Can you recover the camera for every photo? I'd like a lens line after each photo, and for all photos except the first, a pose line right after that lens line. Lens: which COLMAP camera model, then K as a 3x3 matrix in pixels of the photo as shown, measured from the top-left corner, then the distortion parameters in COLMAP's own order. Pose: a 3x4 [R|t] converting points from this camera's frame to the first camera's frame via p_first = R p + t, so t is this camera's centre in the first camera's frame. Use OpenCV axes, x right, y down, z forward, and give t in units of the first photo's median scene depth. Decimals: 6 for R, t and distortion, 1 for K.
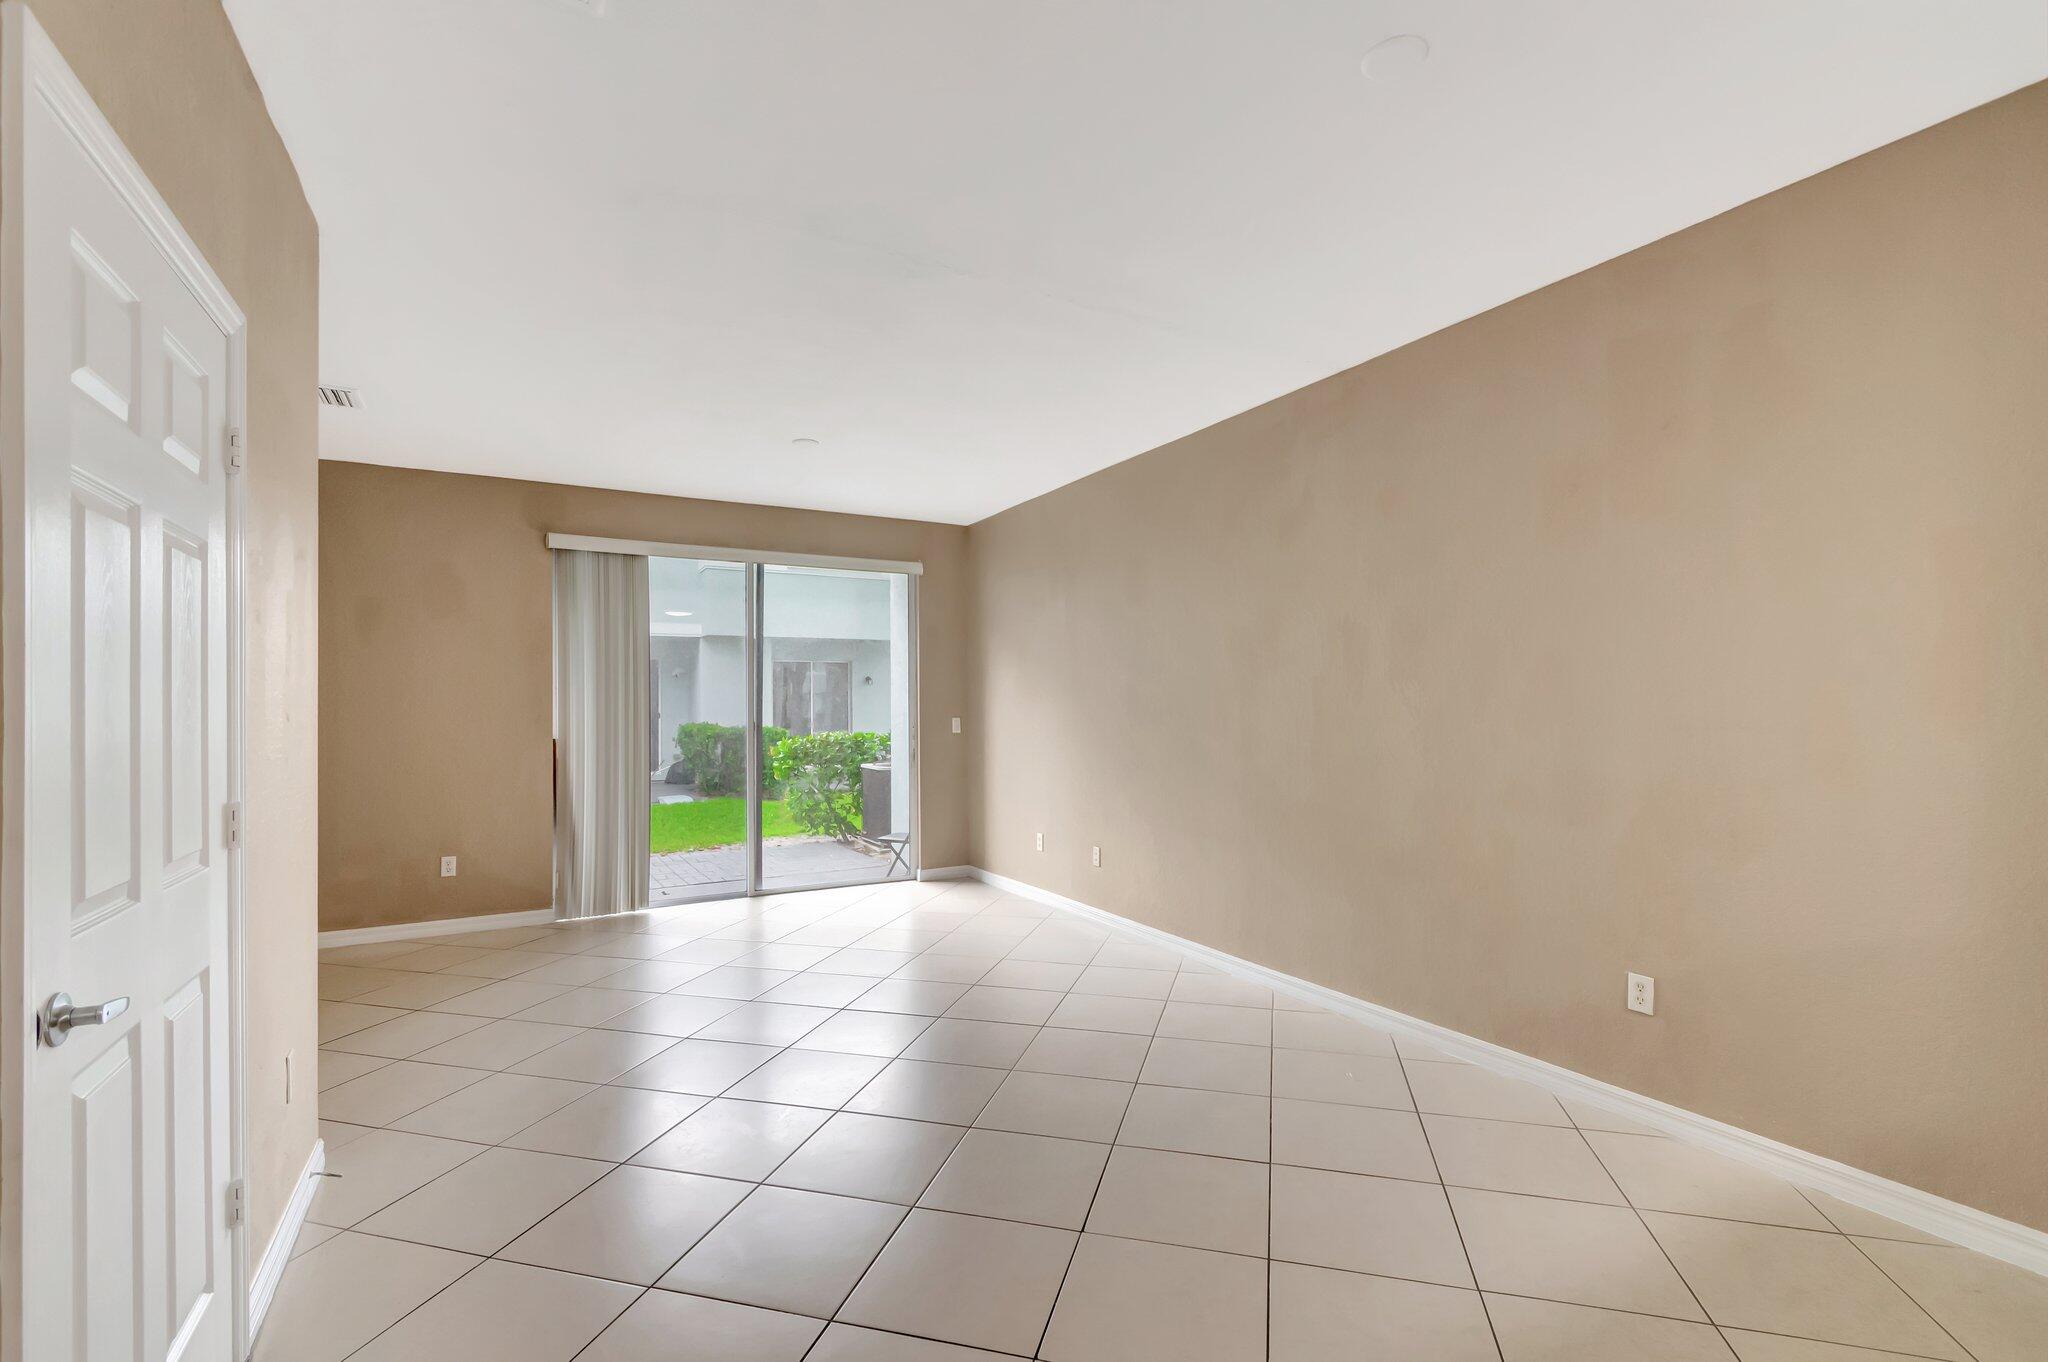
lens RADIAL K [[895.4, 0, 1022.8], [0, 895.4, 700.1], [0, 0, 1]] dist [0.008464, -0.003883]
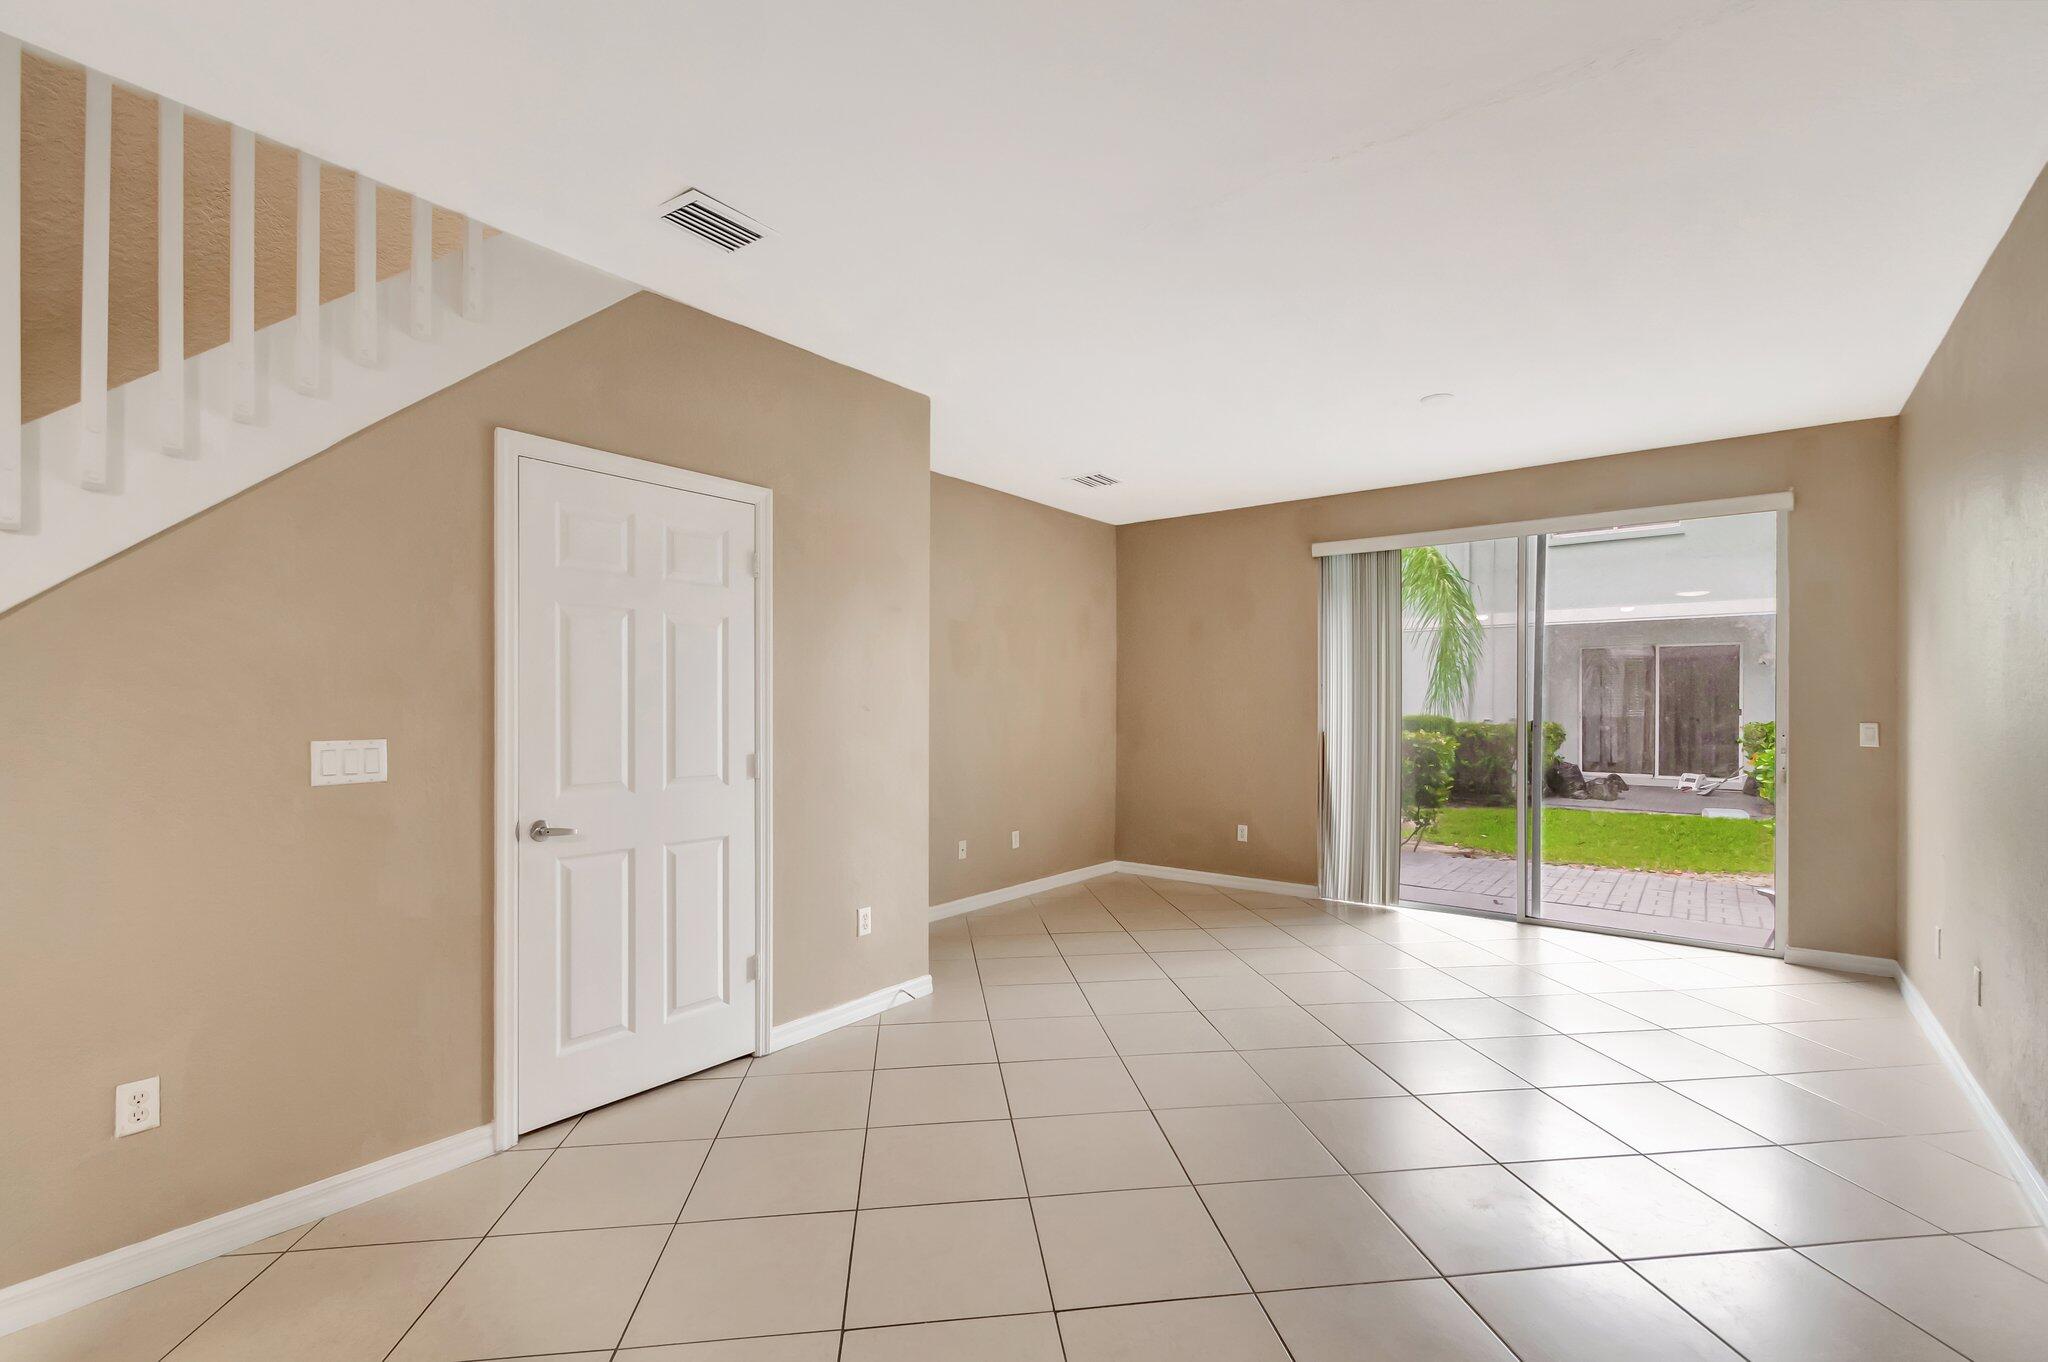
lens RADIAL K [[895.4, 0, 1022.8], [0, 895.4, 700.1], [0, 0, 1]] dist [0.008464, -0.003883]
pose [[0.388172, 0.005127, -0.921573, 0.329335], [0.003082, 0.999972, 0.006861, -0.003365], [0.921582, -0.005503, 0.388145, 0.235771]]
